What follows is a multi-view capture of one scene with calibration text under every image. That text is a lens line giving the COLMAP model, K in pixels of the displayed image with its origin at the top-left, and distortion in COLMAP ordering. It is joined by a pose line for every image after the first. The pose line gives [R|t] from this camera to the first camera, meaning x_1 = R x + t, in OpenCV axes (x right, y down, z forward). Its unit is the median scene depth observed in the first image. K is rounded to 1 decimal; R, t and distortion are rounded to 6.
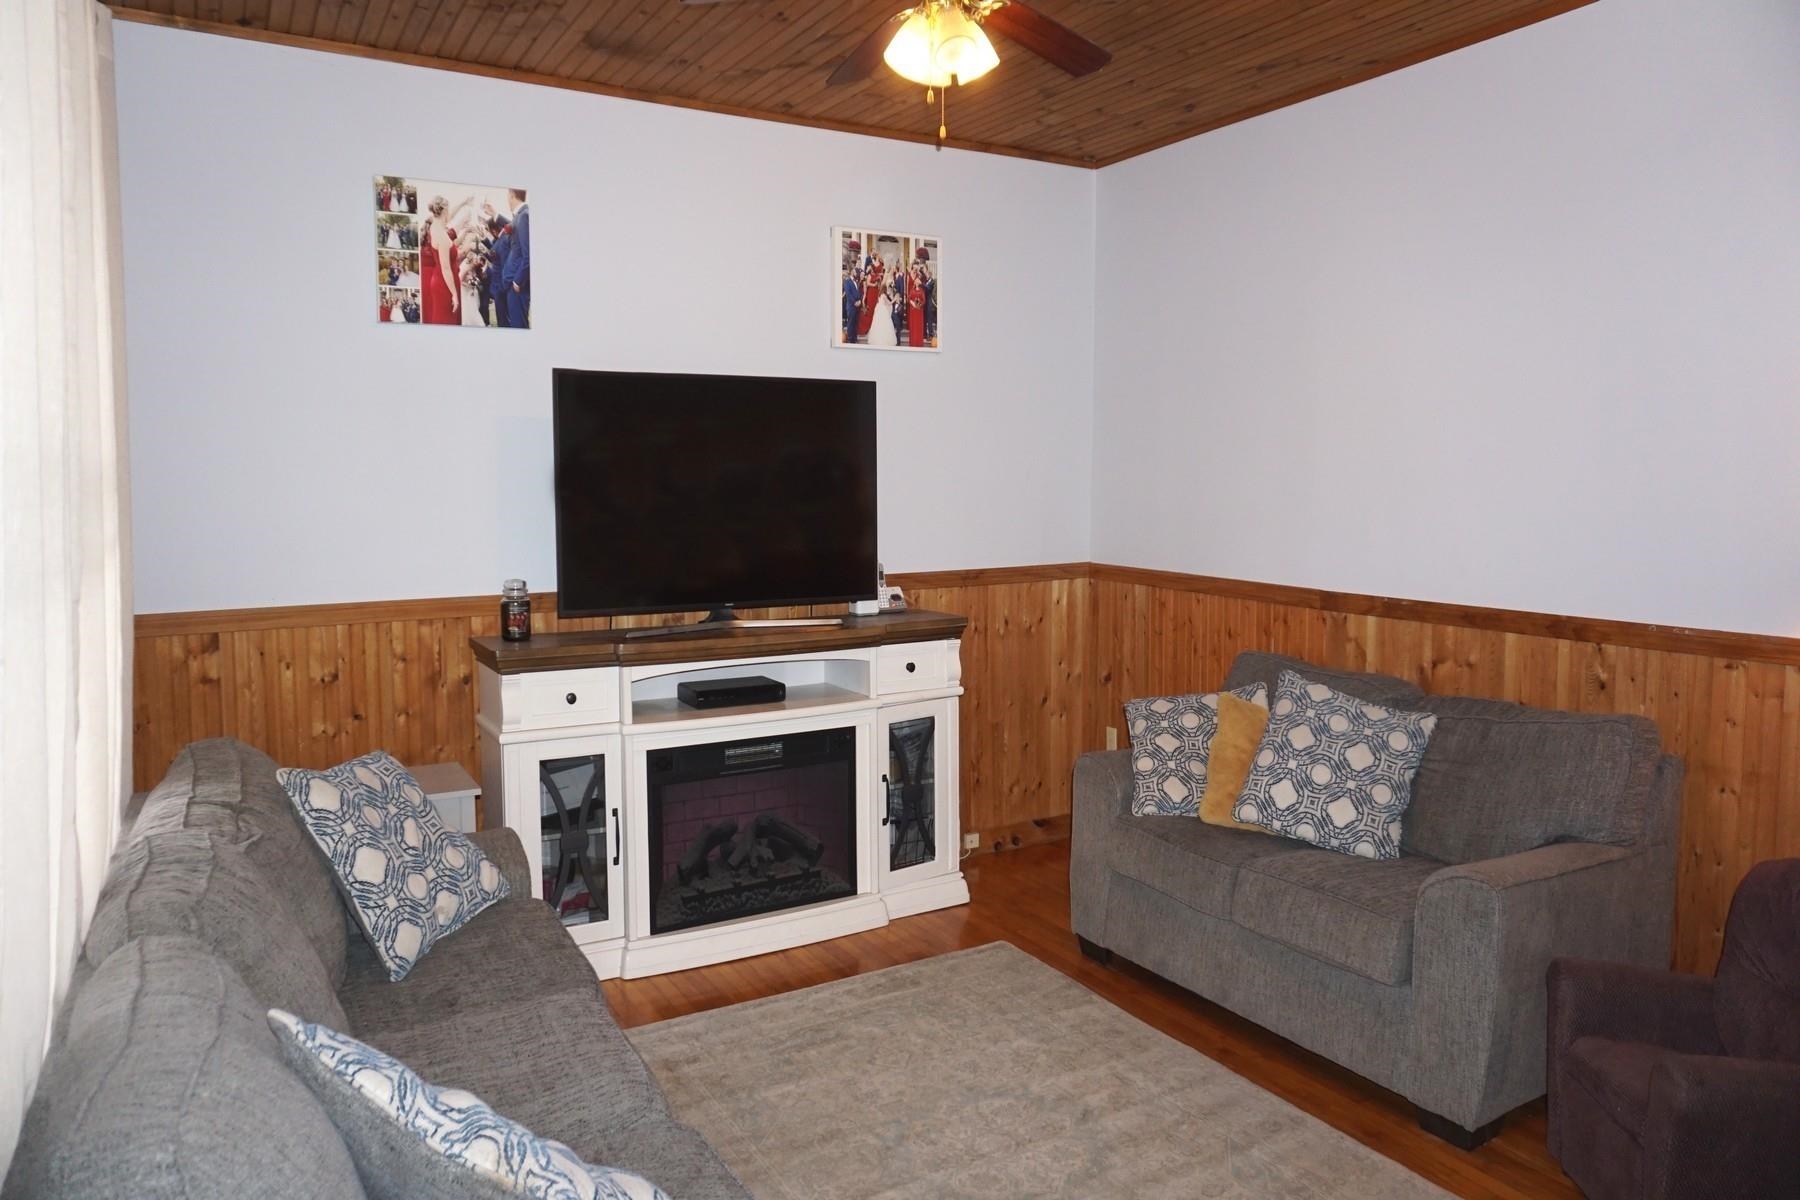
lens RADIAL K [[1220.0, 0, 900.5], [0, 1220.0, 563.1], [0, 0, 1]] dist [-0.034518, 0.004929]
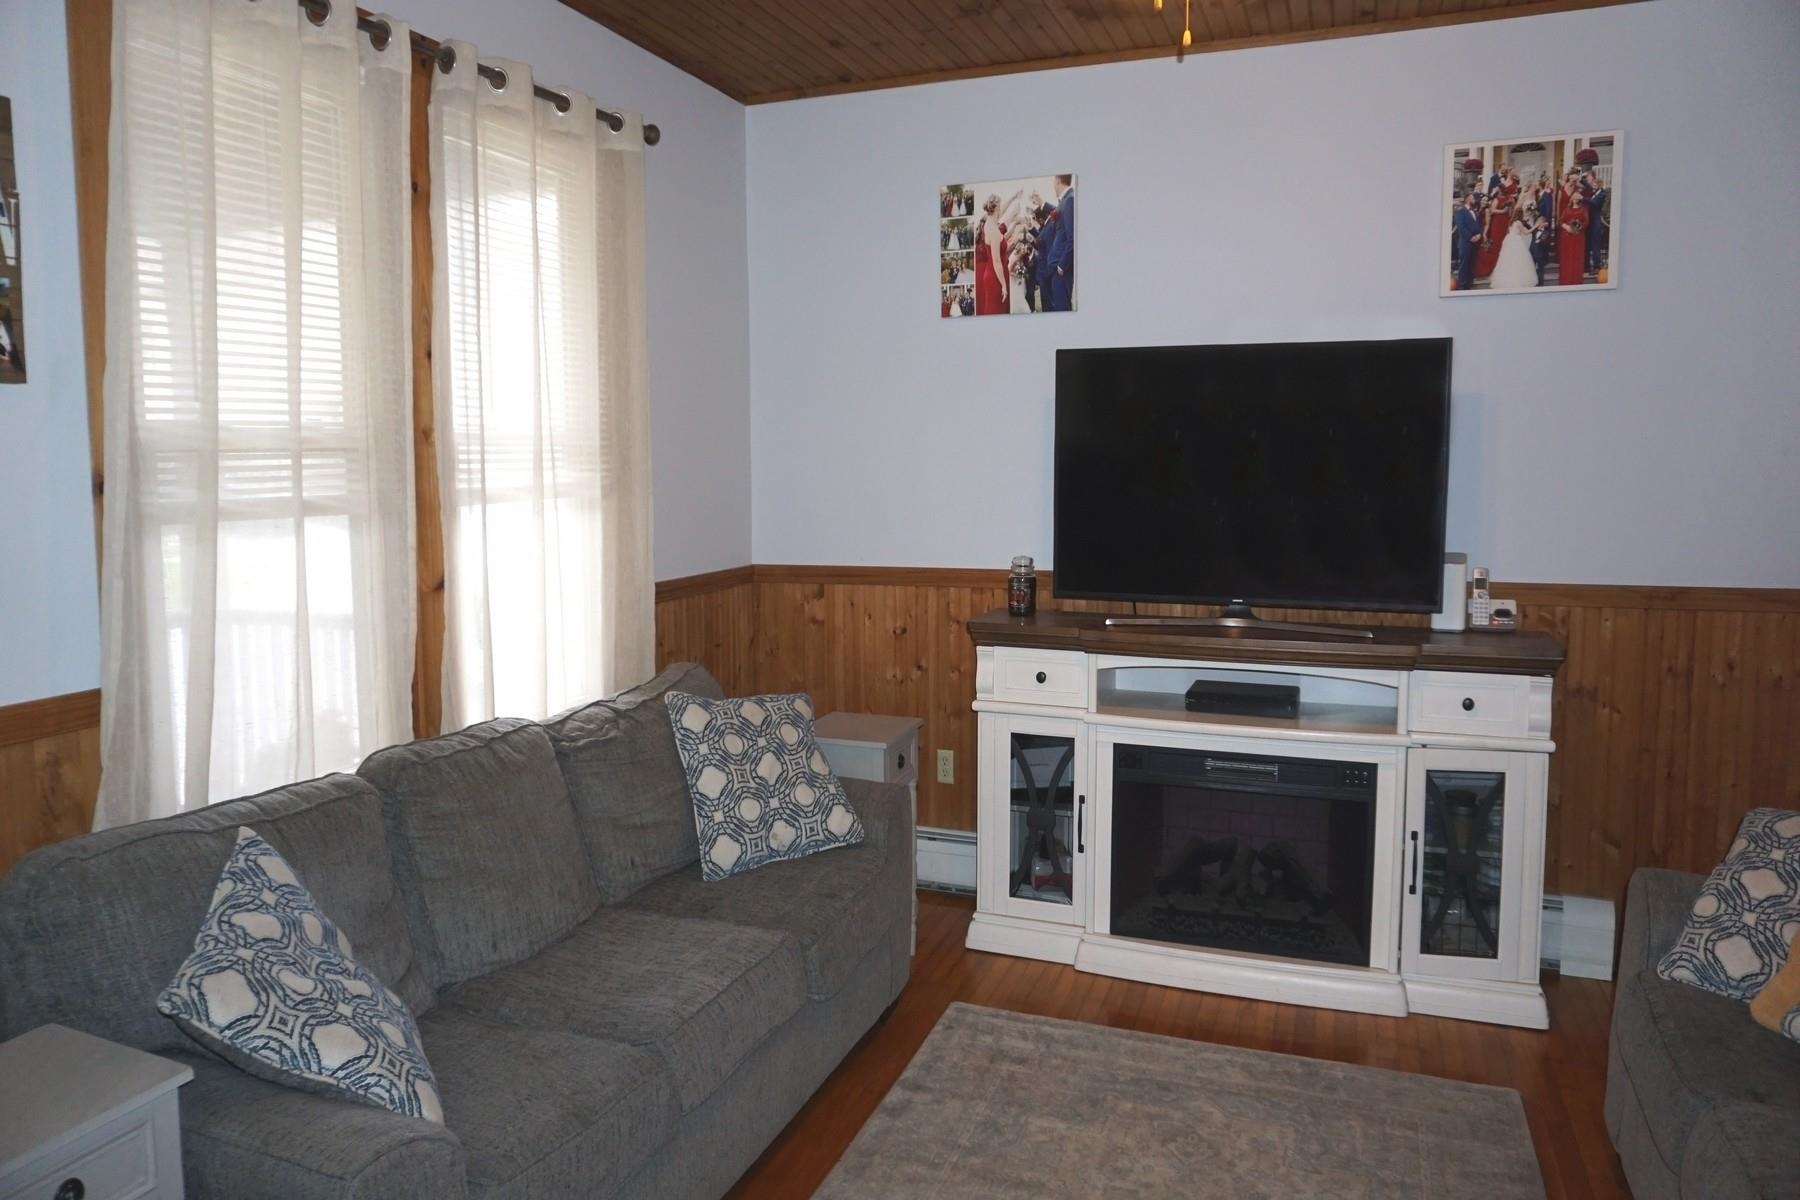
lens RADIAL K [[1223.5, 0, 900.8], [0, 1223.5, 554.2], [0, 0, 1]] dist [-0.047455, 0.047788]
pose [[0.627882, 0.064527, -0.775629, 0.418261], [-0.051448, 0.997819, 0.041364, -0.025699], [0.776606, 0.013933, 0.629832, 0.257616]]
